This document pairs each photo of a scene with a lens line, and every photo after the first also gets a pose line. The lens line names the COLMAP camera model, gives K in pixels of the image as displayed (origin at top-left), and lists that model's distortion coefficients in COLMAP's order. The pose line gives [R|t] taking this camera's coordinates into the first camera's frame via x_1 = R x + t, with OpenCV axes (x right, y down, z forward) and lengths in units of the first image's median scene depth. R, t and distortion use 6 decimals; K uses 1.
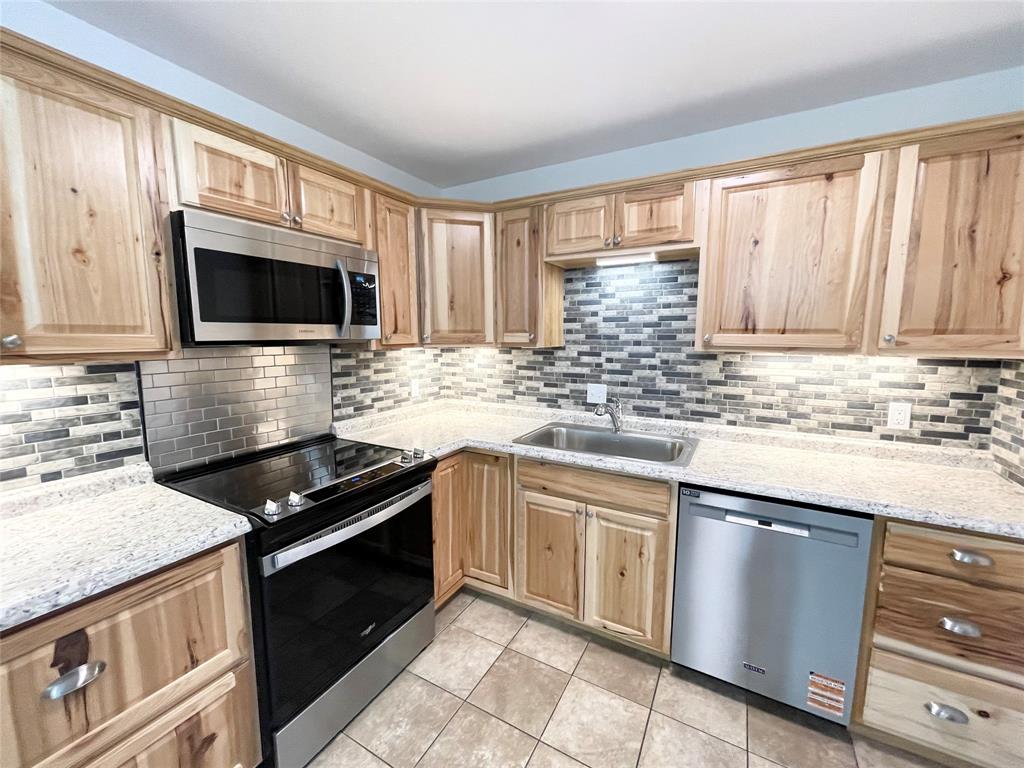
lens RADIAL K [[412.7, 0, 512.5], [0, 412.7, 383.7], [0, 0, 1]] dist [-0.003342, 0.001217]
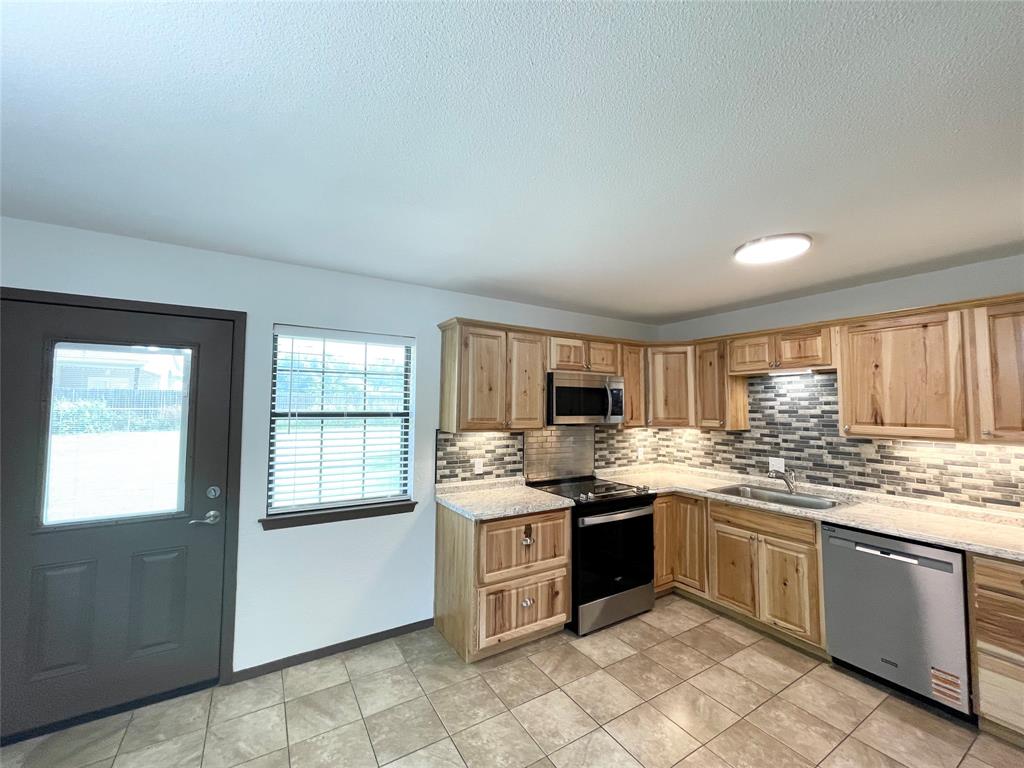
lens RADIAL K [[412.7, 0, 512.4], [0, 412.7, 383.9], [0, 0, 1]] dist [-0.003342, 0.001217]
pose [[0.875507, -0.022594, -0.482677, 0.118435], [-0.065128, 0.984274, -0.164207, 0.048303], [0.478796, 0.175200, 0.860267, -0.765227]]
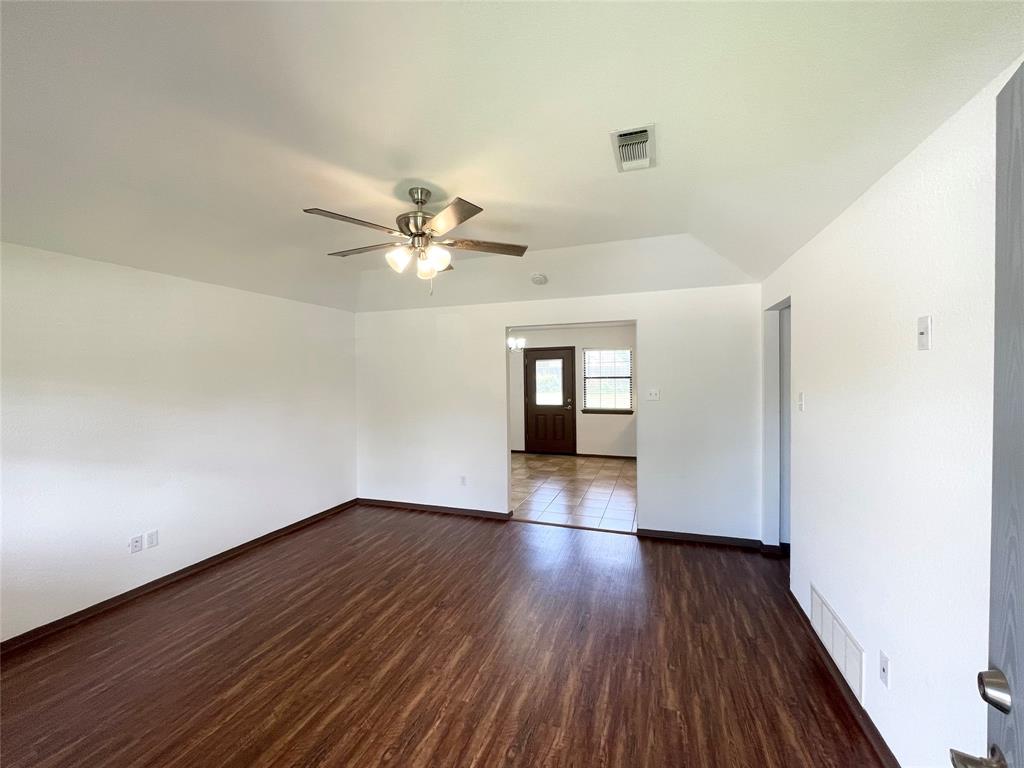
lens RADIAL K [[412.7, 0, 510.5], [0, 412.7, 384.6], [0, 0, 1]] dist [-0.003342, 0.001217]
pose [[0.166806, 0.014563, -0.985882, 2.500126], [-0.108151, 0.994128, -0.003614, 0.133117], [0.980040, 0.107227, 0.167401, -1.321919]]
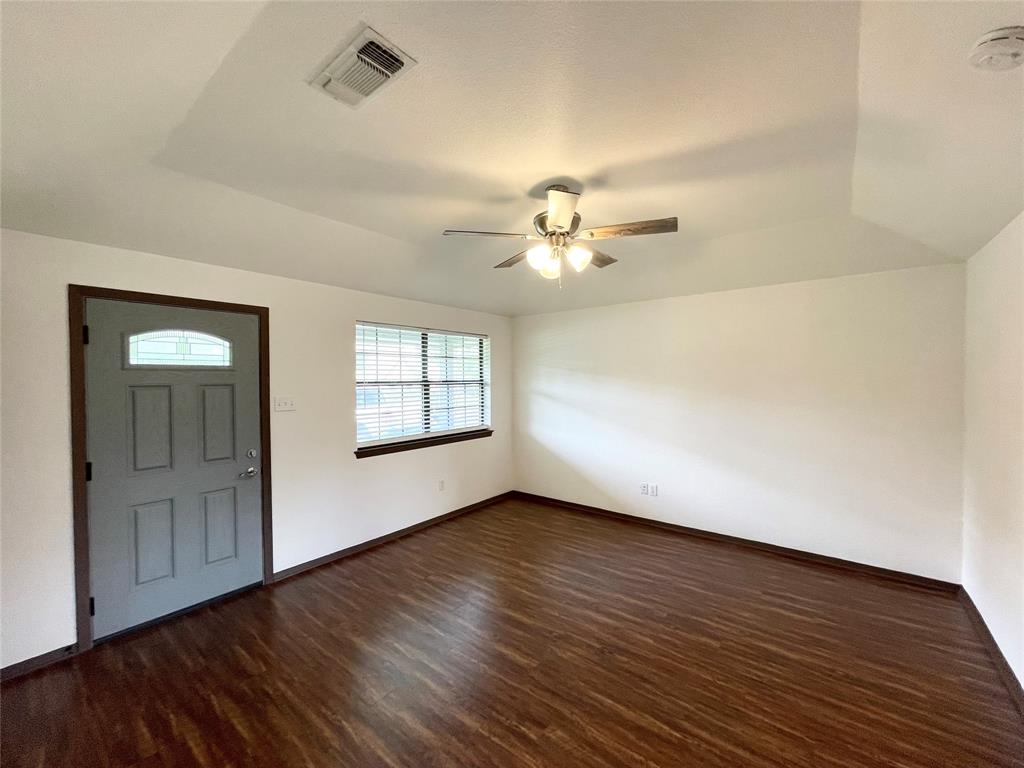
lens RADIAL K [[412.7, 0, 512.8], [0, 412.7, 384.3], [0, 0, 1]] dist [-0.003342, 0.001217]
pose [[-0.987004, 0.000537, 0.160693, 1.221964], [0.022733, 0.990404, 0.136320, -0.010544], [-0.159078, 0.138201, -0.977545, -0.213607]]
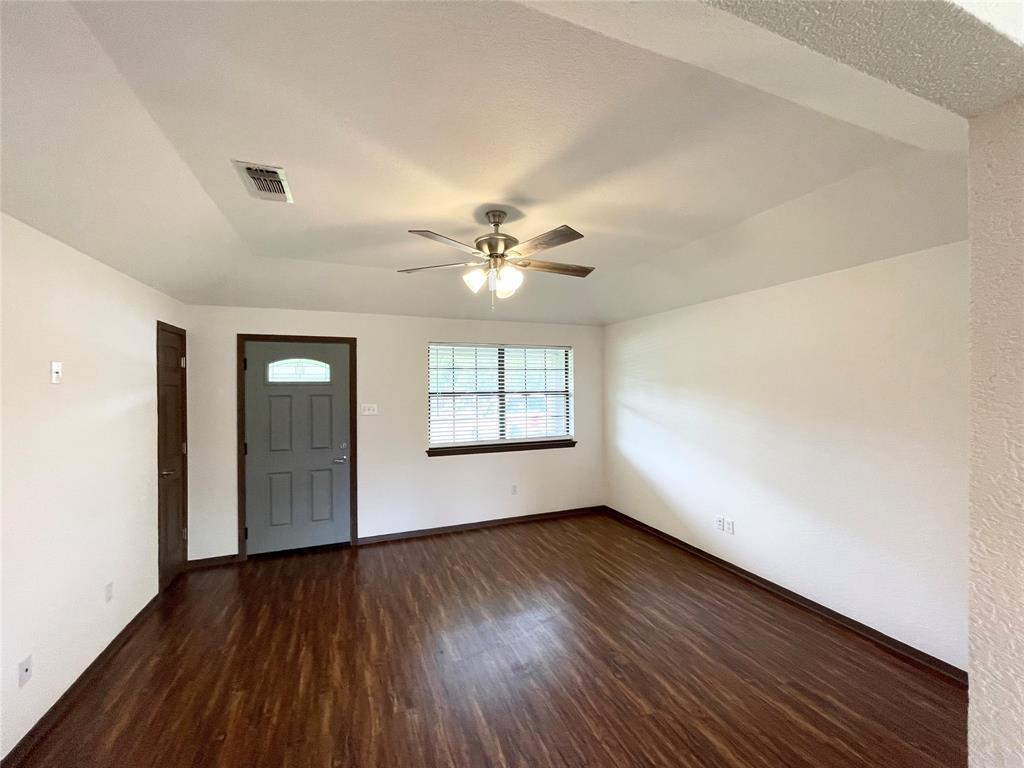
lens RADIAL K [[412.7, 0, 512.4], [0, 412.7, 383.9], [0, 0, 1]] dist [-0.003342, 0.001217]
pose [[-0.777197, 0.004232, 0.629244, 0.487503], [0.080225, 0.992484, 0.092413, -0.003571], [-0.624123, 0.122304, -0.771695, -0.467914]]
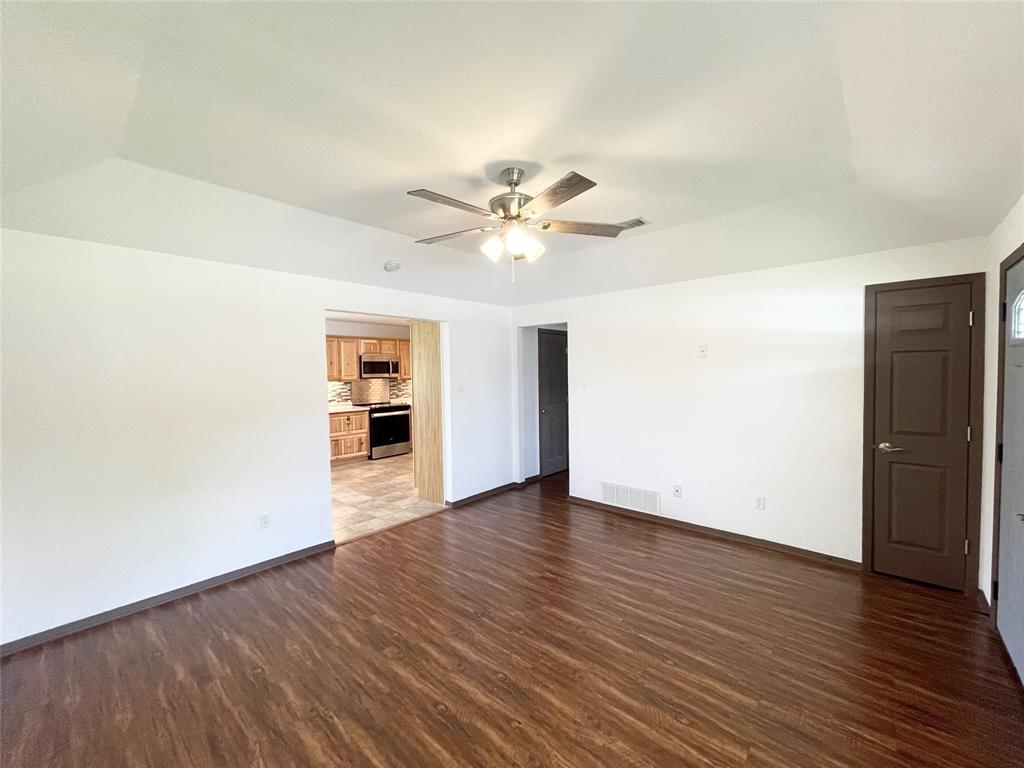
lens RADIAL K [[412.7, 0, 513.5], [0, 412.7, 384.5], [0, 0, 1]] dist [-0.003342, 0.001217]
pose [[0.975784, -0.009037, -0.218549, 1.528650], [-0.010115, 0.996213, -0.086359, 0.282396], [0.218502, 0.086478, 0.971997, -2.481310]]
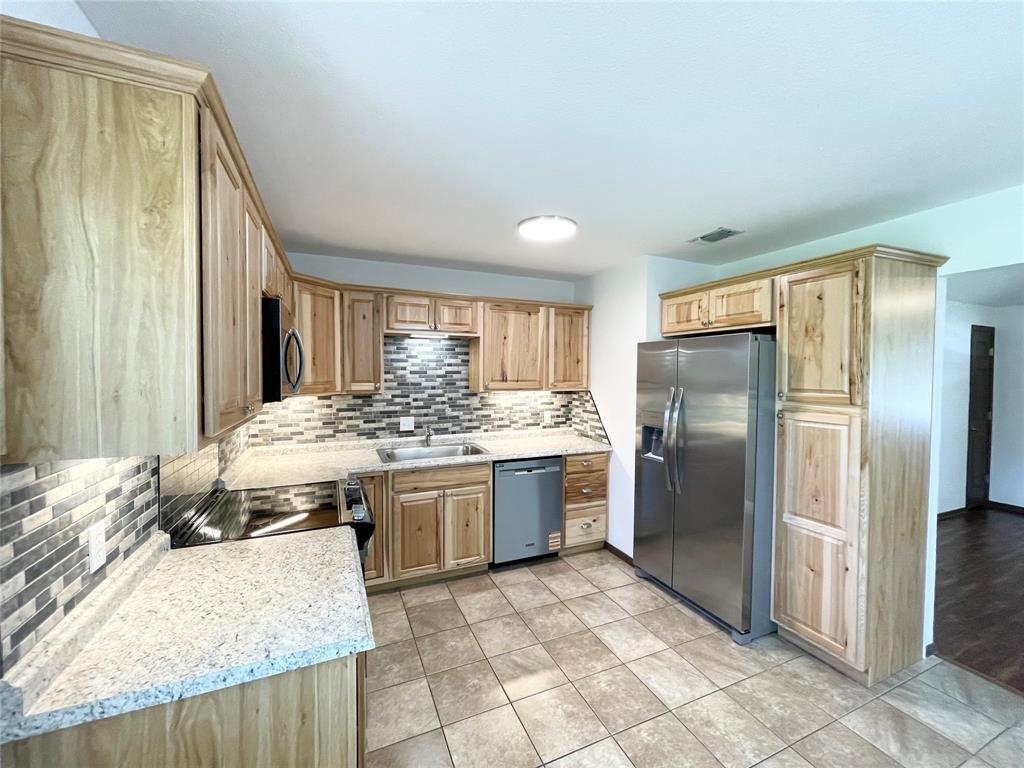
lens RADIAL K [[412.7, 0, 512.6], [0, 412.7, 383.4], [0, 0, 1]] dist [-0.003342, 0.001217]
pose [[0.601640, -0.023242, 0.798429, -0.825758], [0.093804, 0.994716, -0.041728, -0.024290], [-0.793240, 0.100000, 0.600642, -0.187779]]
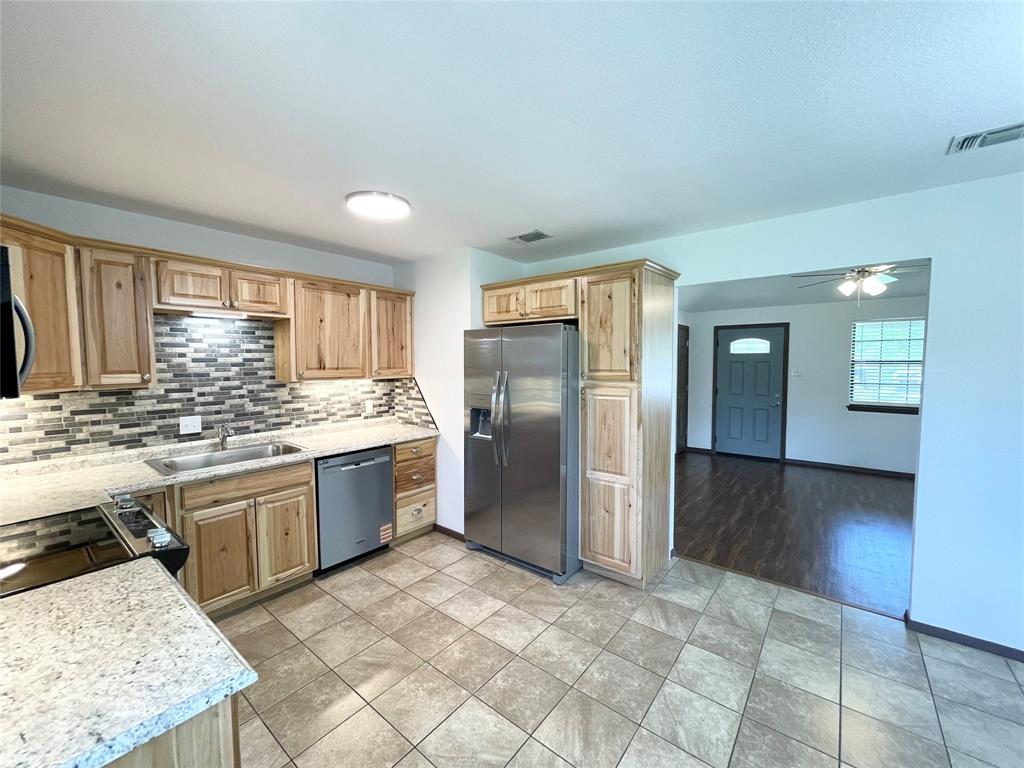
lens RADIAL K [[412.7, 0, 511.8], [0, 412.7, 384.2], [0, 0, 1]] dist [-0.003342, 0.001217]
pose [[0.163484, -0.058782, 0.984793, -0.885002], [0.123777, 0.991558, 0.038638, -0.023990], [-0.978750, 0.115578, 0.169380, -0.086522]]
